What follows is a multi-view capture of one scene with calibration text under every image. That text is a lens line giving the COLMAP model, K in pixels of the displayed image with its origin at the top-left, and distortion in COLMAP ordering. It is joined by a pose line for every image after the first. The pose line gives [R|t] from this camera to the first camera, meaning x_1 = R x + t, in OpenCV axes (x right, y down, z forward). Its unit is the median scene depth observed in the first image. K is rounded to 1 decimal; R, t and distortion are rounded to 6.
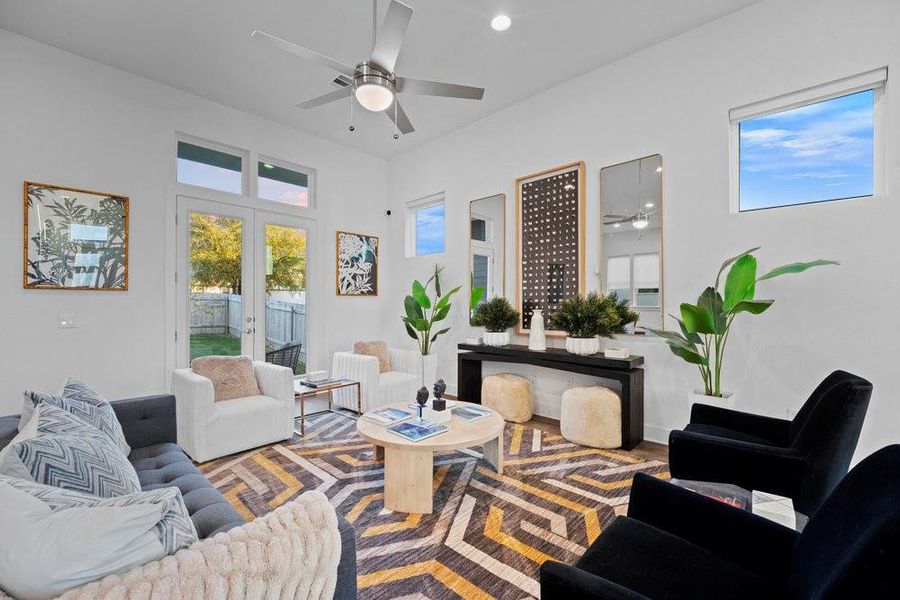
lens RADIAL K [[371.1, 0, 453.2], [0, 371.1, 300.8], [0, 0, 1]] dist [0.011254, -0.016311]
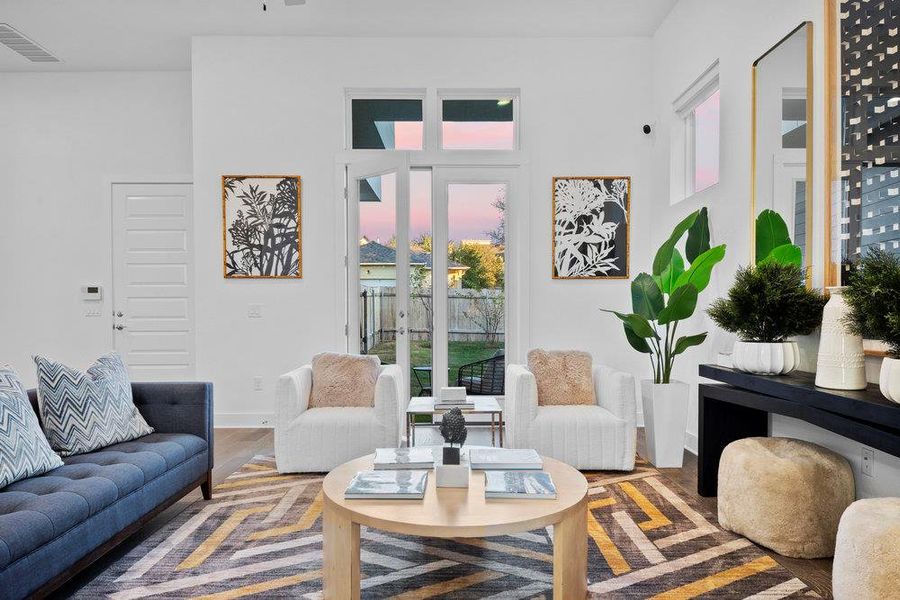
lens RADIAL K [[567.2, 0, 453.6], [0, 567.2, 316.2], [0, 0, 1]] dist [0.036732, -0.047305]
pose [[0.686692, 0.007991, -0.726905, 0.368313], [0.007657, 0.999805, 0.018224, 0.039651], [0.726908, -0.018081, 0.686497, 0.274782]]
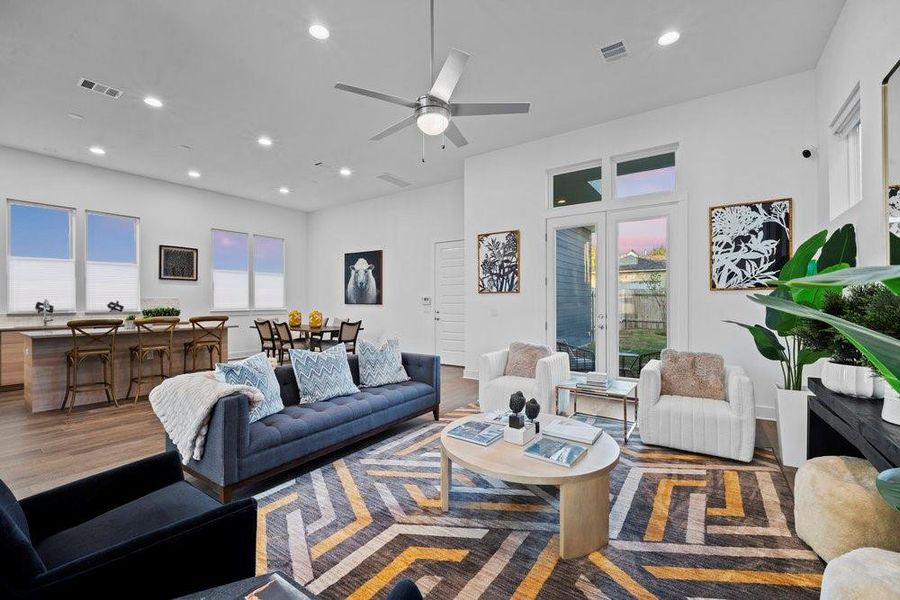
lens RADIAL K [[371.1, 0, 453.2], [0, 371.1, 300.8], [0, 0, 1]] dist [0.011254, -0.016311]
pose [[0.143585, -0.003507, -0.989632, 0.499262], [0.009202, 0.999955, -0.002209, 0.004816], [0.989595, -0.008790, 0.143610, 0.474336]]
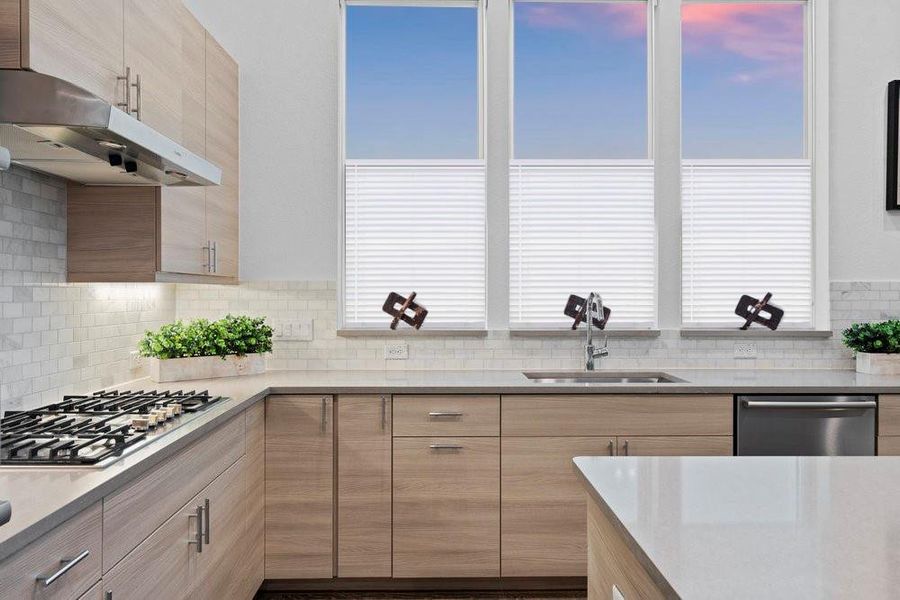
lens RADIAL K [[659.6, 0, 449.6], [0, 659.6, 288.3], [0, 0, 1]] dist [0.020261, 0.002484]
pose [[-0.718719, -0.004141, -0.695288, -0.444515], [0.003376, 0.999950, -0.009445, -0.009445], [0.695292, -0.009136, -0.718669, -0.420740]]
